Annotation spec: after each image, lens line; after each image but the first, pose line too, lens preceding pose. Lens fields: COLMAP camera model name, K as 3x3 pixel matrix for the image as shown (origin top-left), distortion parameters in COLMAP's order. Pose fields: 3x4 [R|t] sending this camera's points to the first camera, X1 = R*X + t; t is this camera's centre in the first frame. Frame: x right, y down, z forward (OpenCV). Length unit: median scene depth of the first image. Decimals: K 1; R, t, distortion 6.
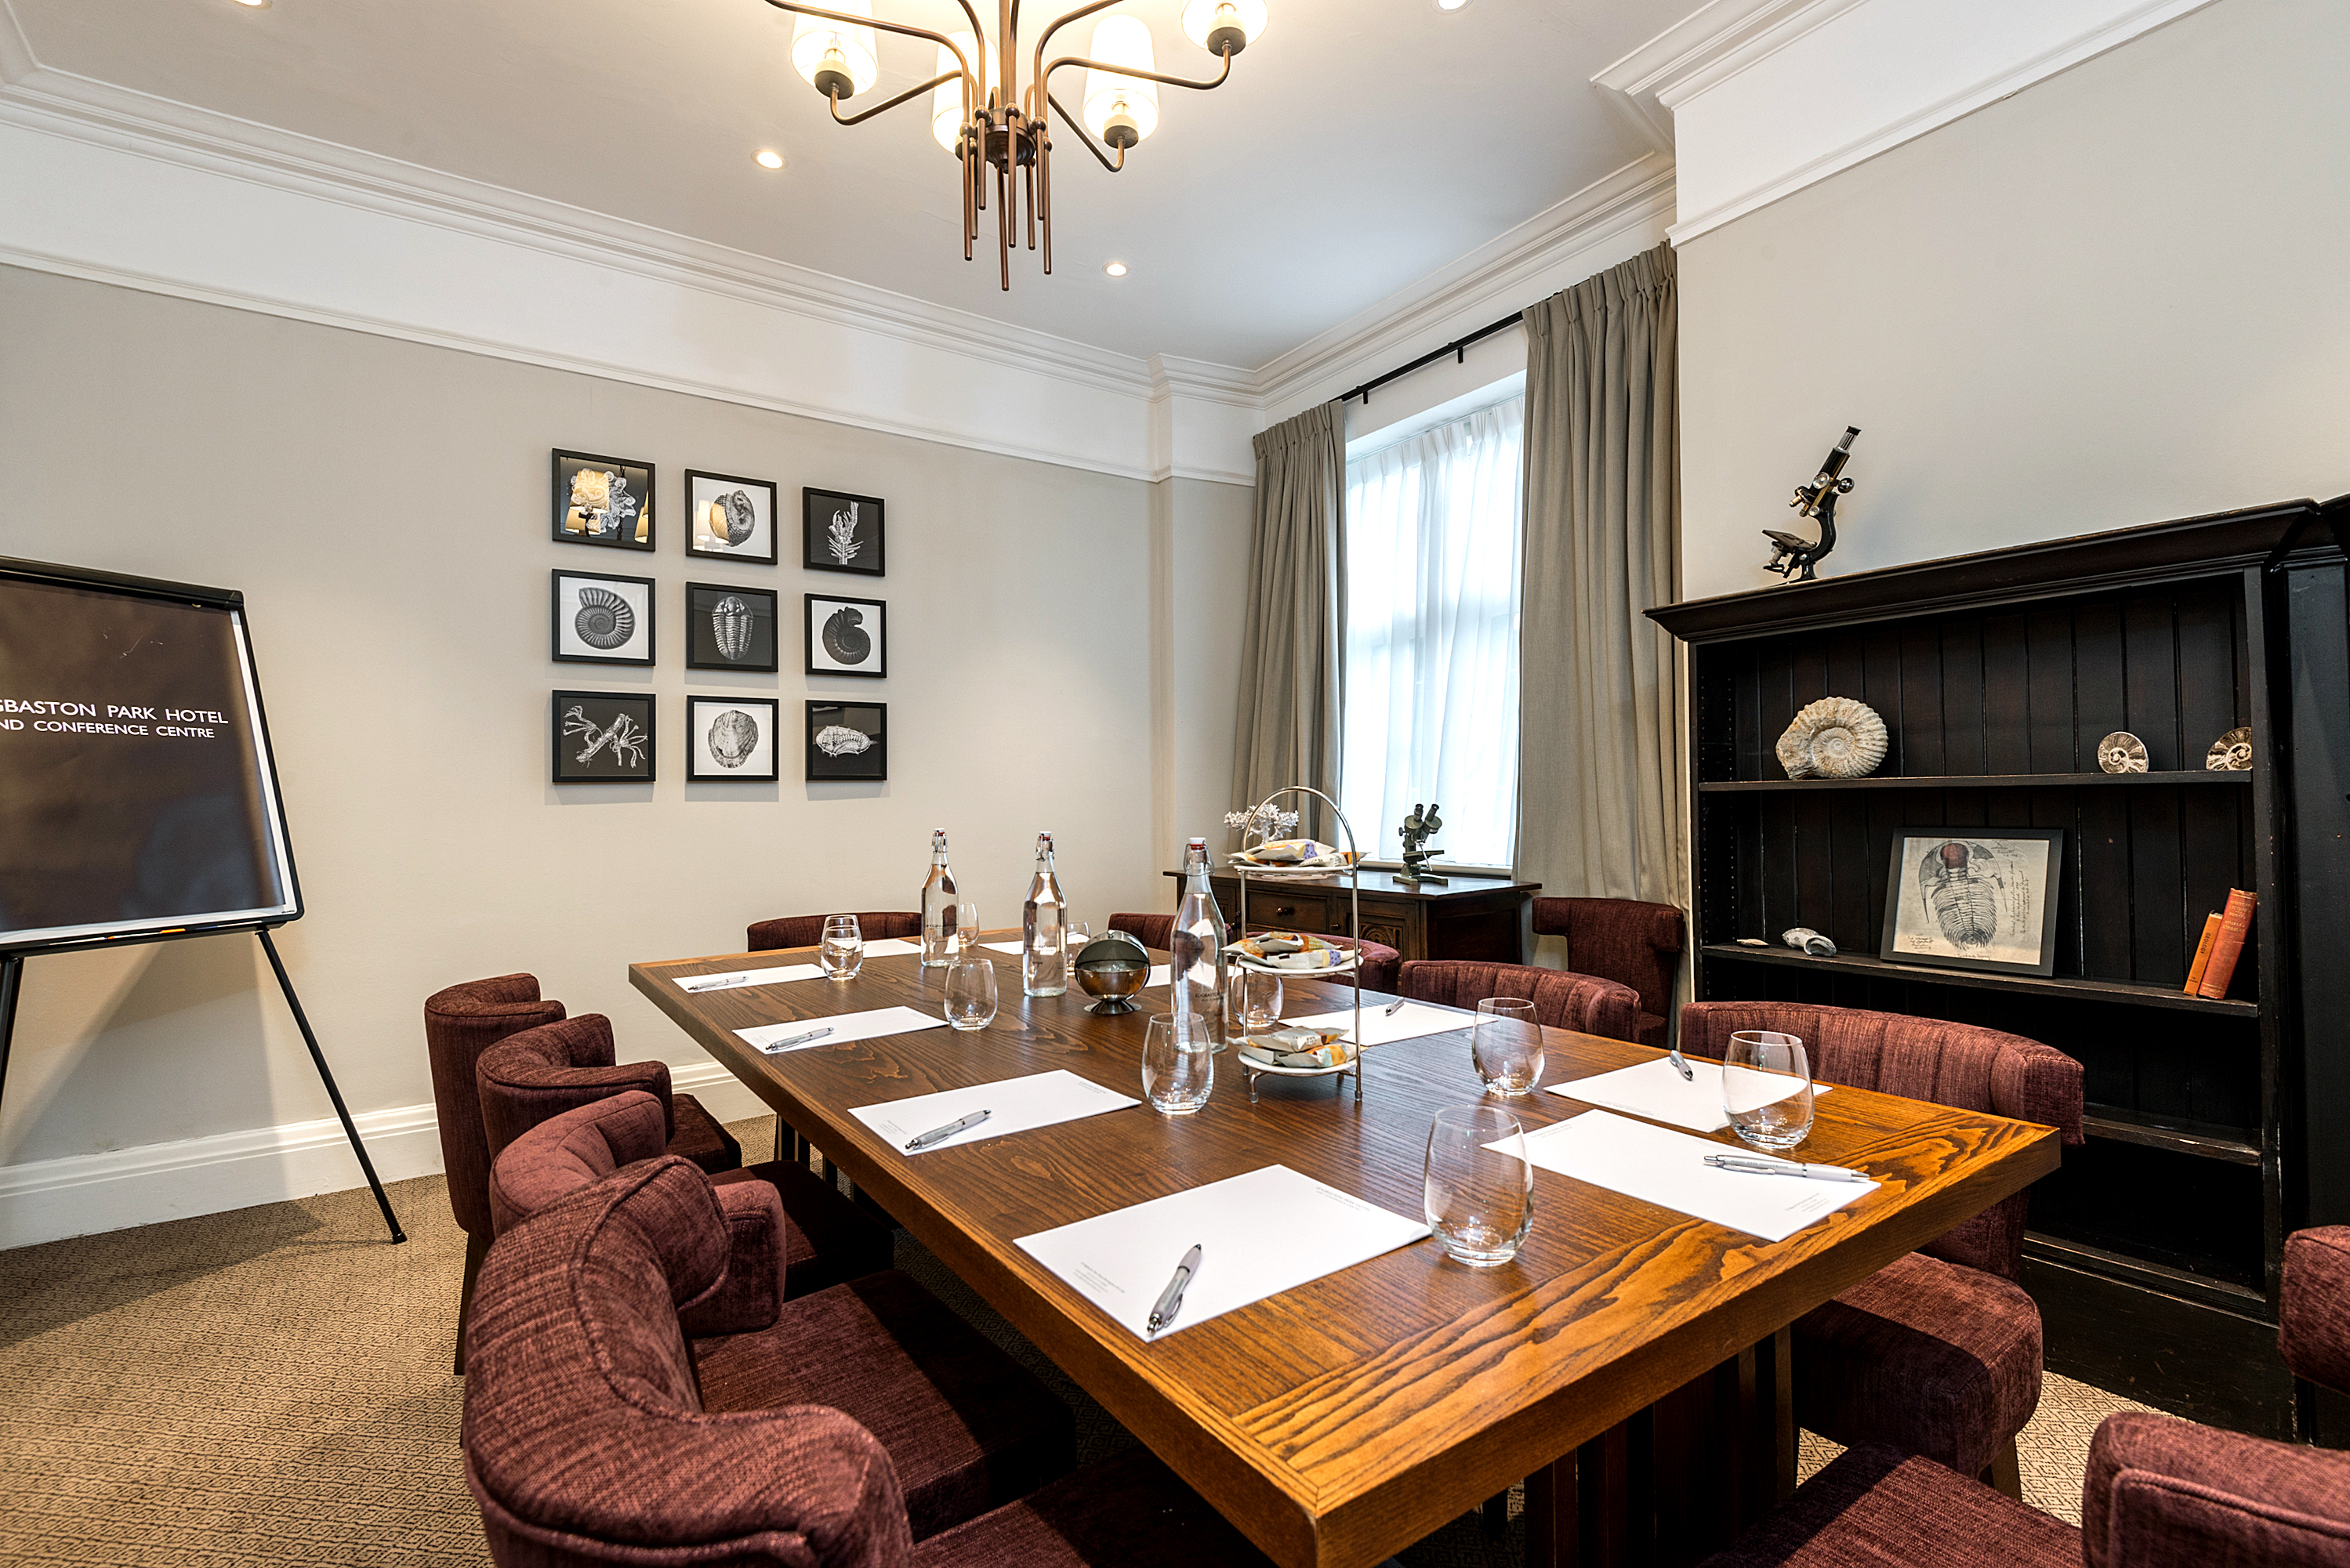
lens RADIAL K [[1077.3, 0, 1174.3], [0, 1077.3, 783.6], [0, 0, 1]] dist [0.000451, -0.000083]
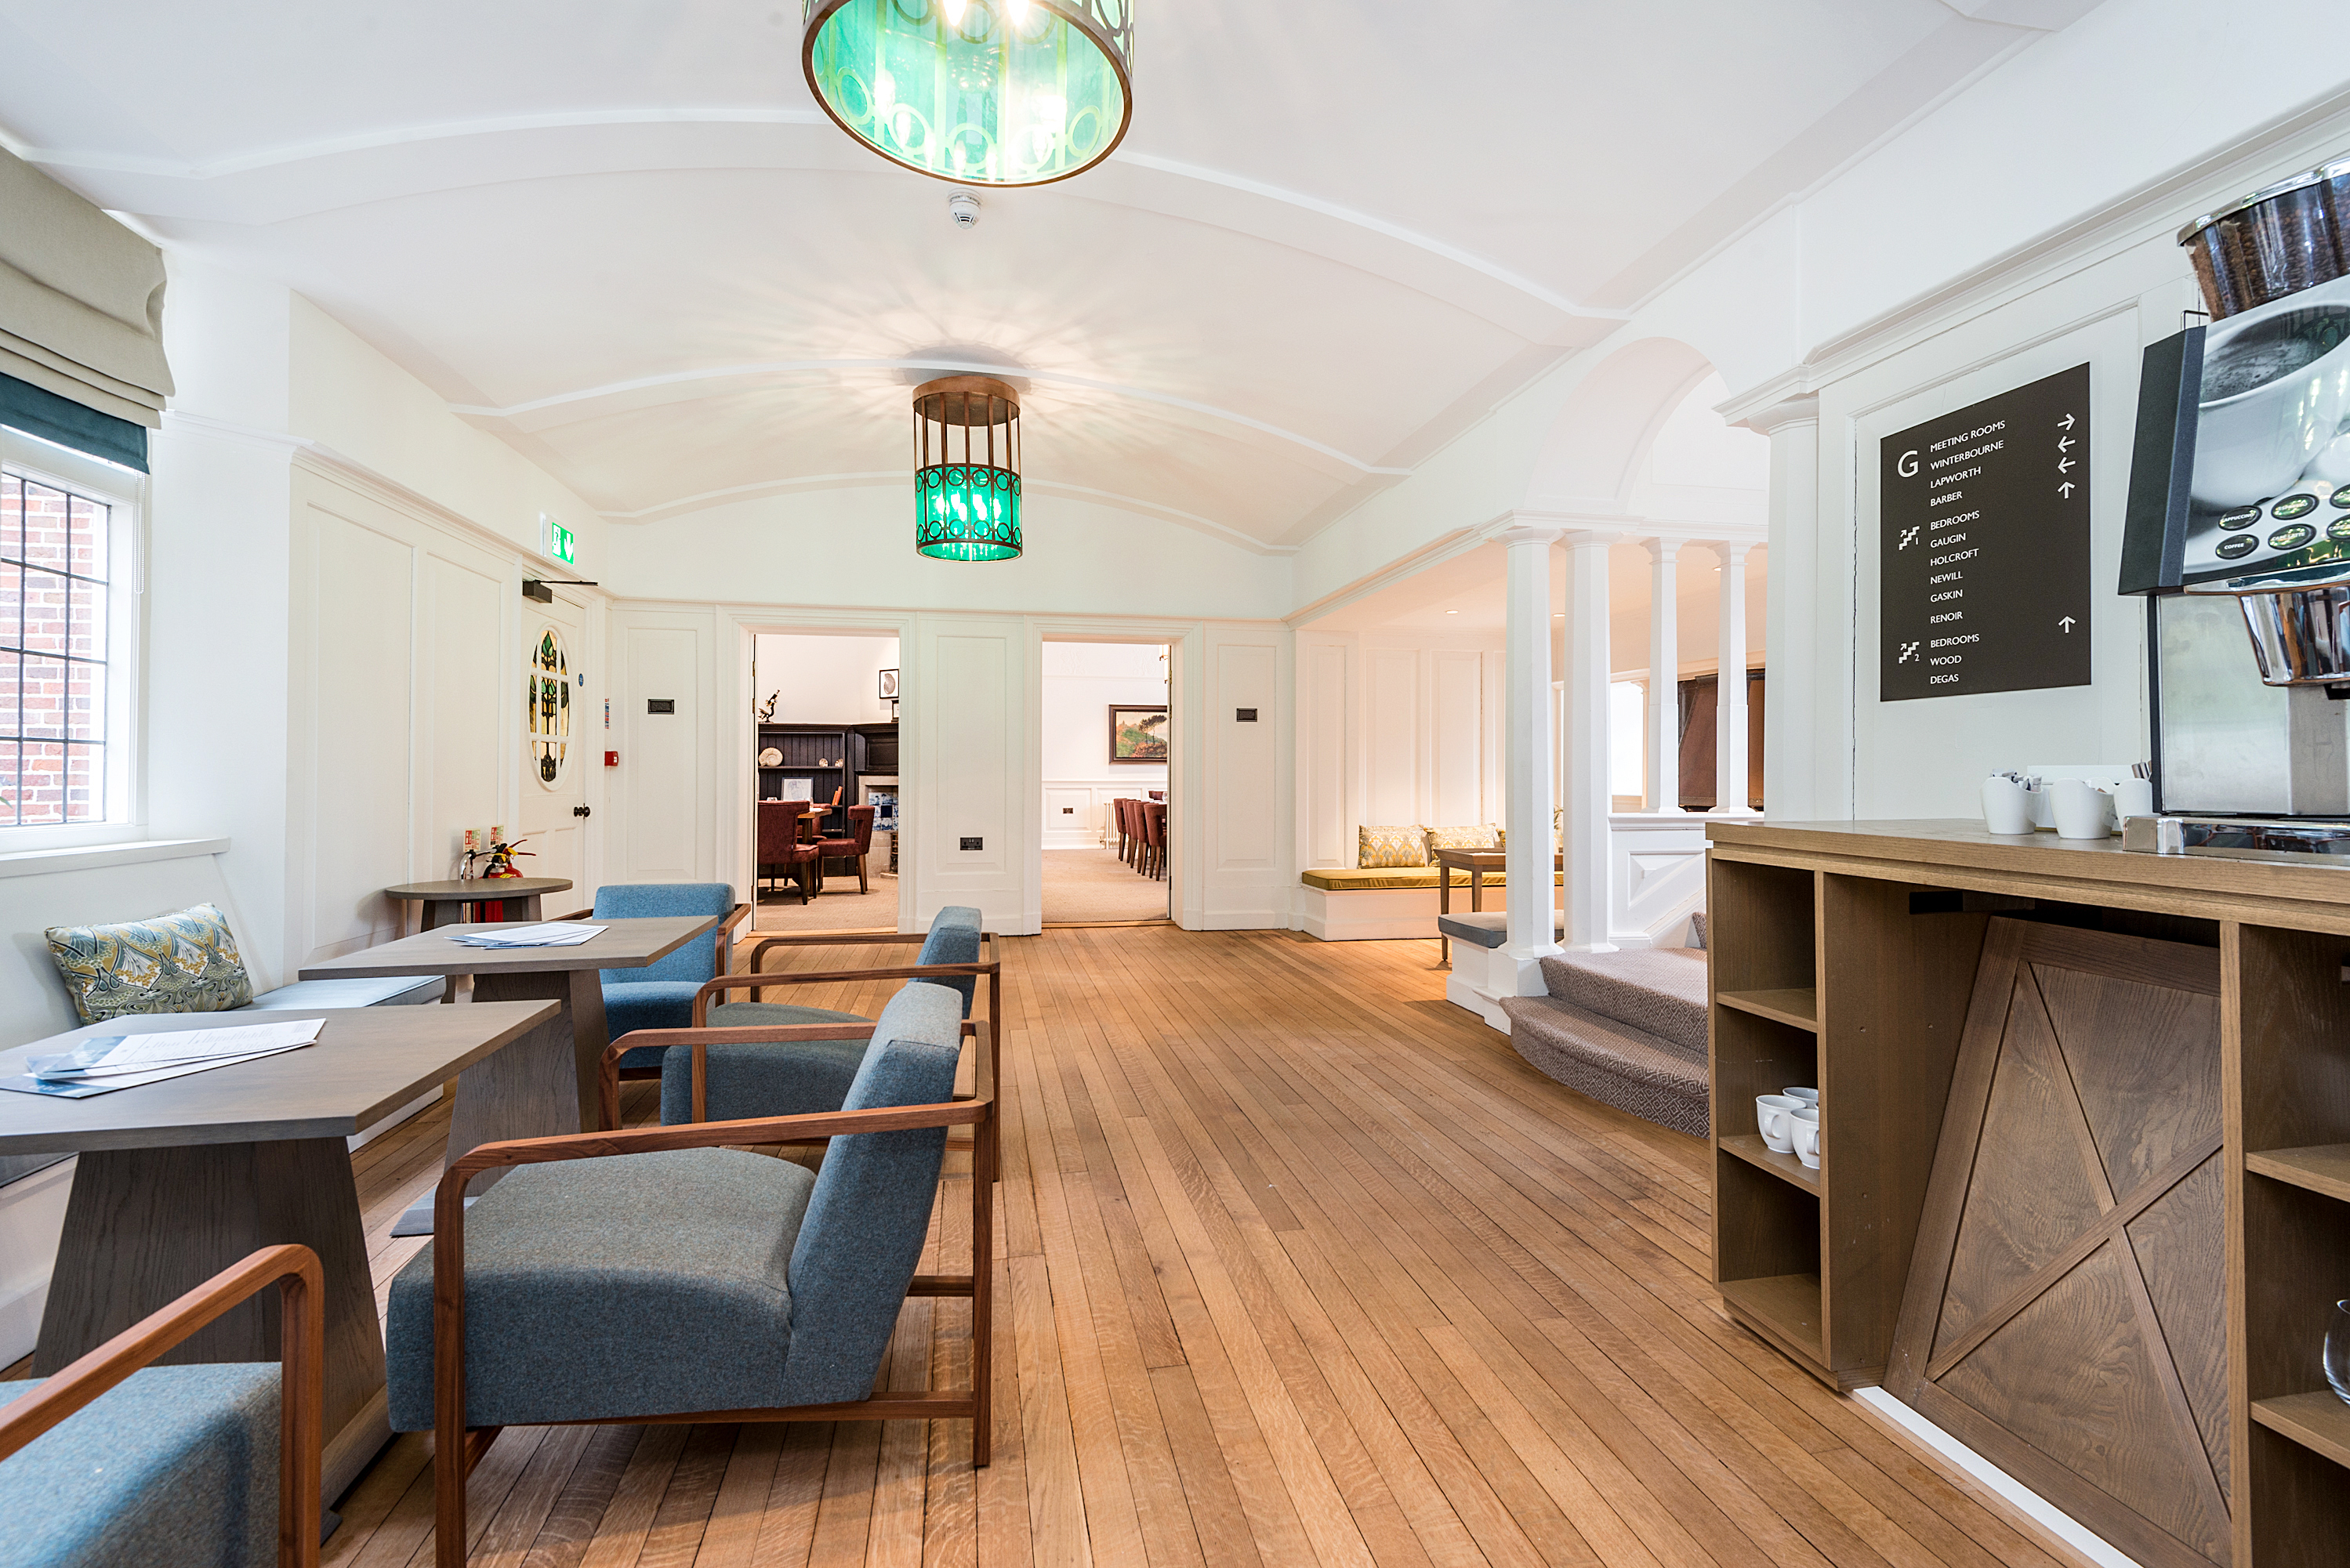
lens RADIAL K [[1077.3, 0, 1172.2], [0, 1077.3, 767.8], [0, 0, 1]] dist [0.000451, -0.000083]
pose [[0.419245, 0.010465, 0.907813, -3.289810], [-0.018812, 0.999819, -0.002838, -0.018777], [-0.907678, -0.015888, 0.419366, -2.850002]]
